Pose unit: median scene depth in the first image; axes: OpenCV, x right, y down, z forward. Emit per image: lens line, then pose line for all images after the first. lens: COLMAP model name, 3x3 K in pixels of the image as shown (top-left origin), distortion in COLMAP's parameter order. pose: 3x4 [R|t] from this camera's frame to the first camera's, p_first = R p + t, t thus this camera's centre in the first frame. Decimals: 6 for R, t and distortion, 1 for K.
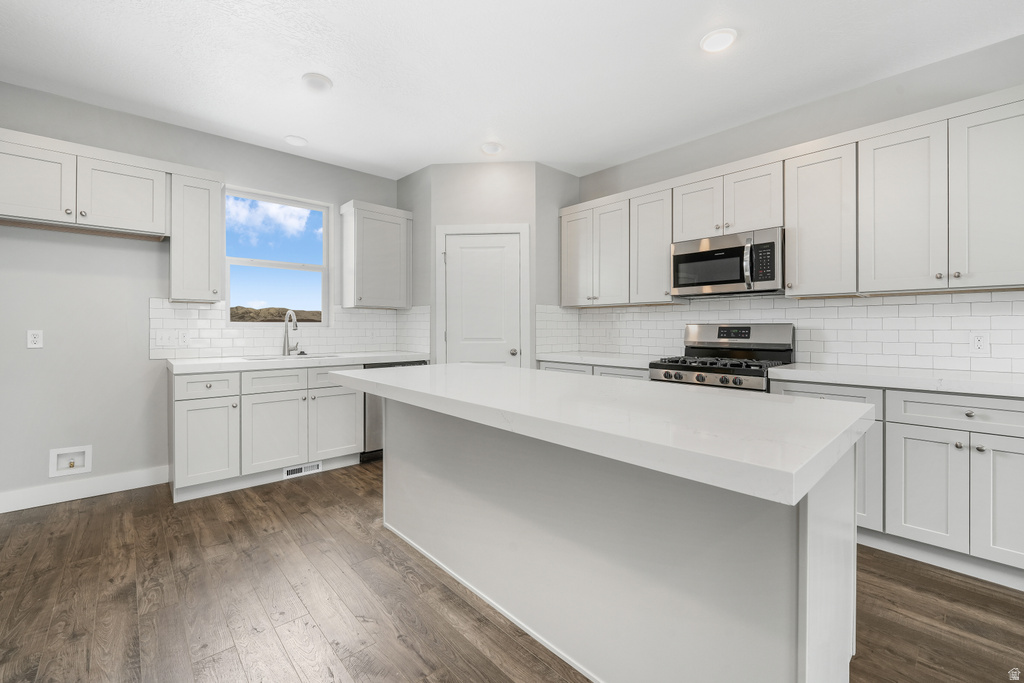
lens RADIAL K [[424.6, 0, 507.4], [0, 424.6, 328.1], [0, 0, 1]] dist [-0.003606, 0.000458]
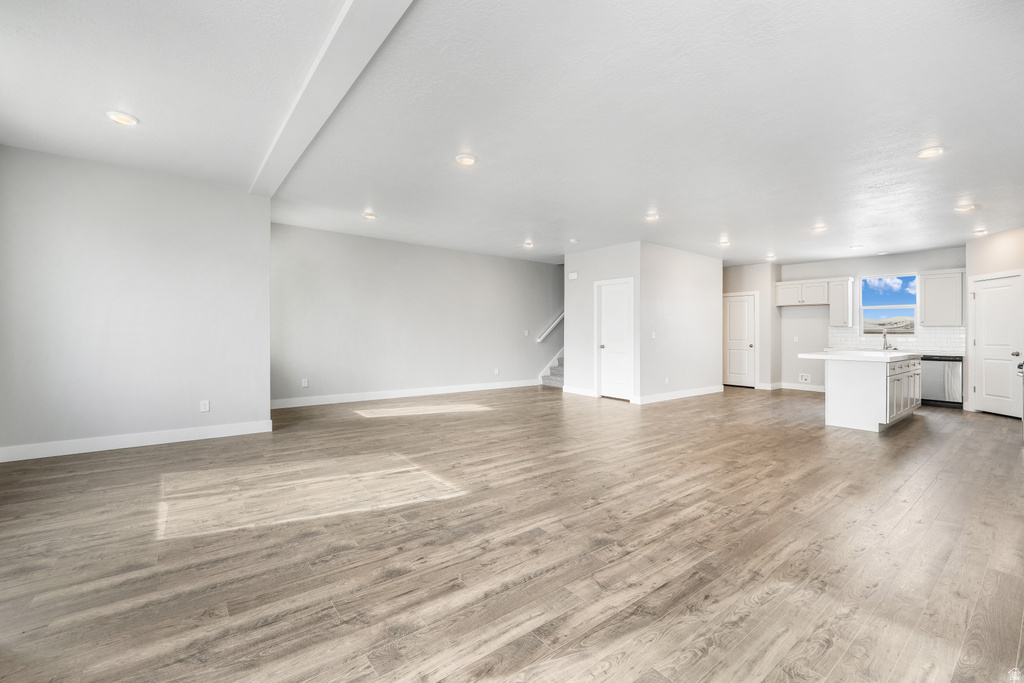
lens RADIAL K [[430.0, 0, 521.4], [0, 430.0, 321.5], [0, 0, 1]] dist [-0.000046, 0.000137]
pose [[-0.071001, -0.034322, -0.996886, 2.256263], [-0.013079, 0.999354, -0.033475, 0.024528], [0.997390, 0.010662, -0.071404, -0.871502]]
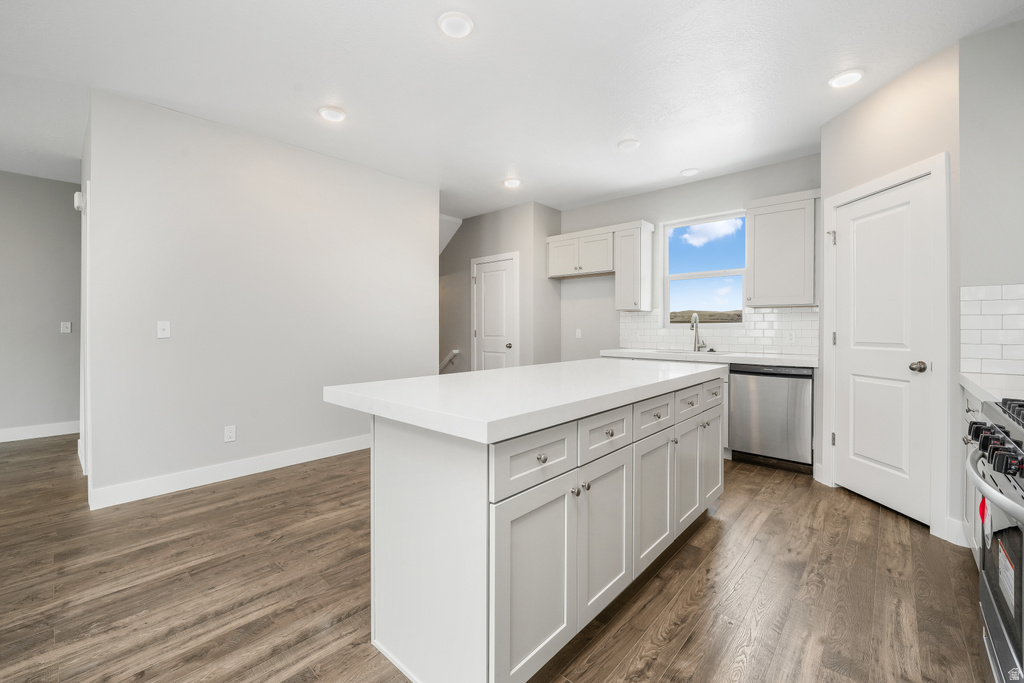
lens RADIAL K [[437.6, 0, 507.0], [0, 437.6, 321.8], [0, 0, 1]] dist [0.004196, -0.009523]
pose [[0.092659, -0.014361, -0.995594, 0.820521], [0.000365, 0.999896, -0.014389, -0.000819], [0.995698, 0.000969, 0.092655, 0.446343]]
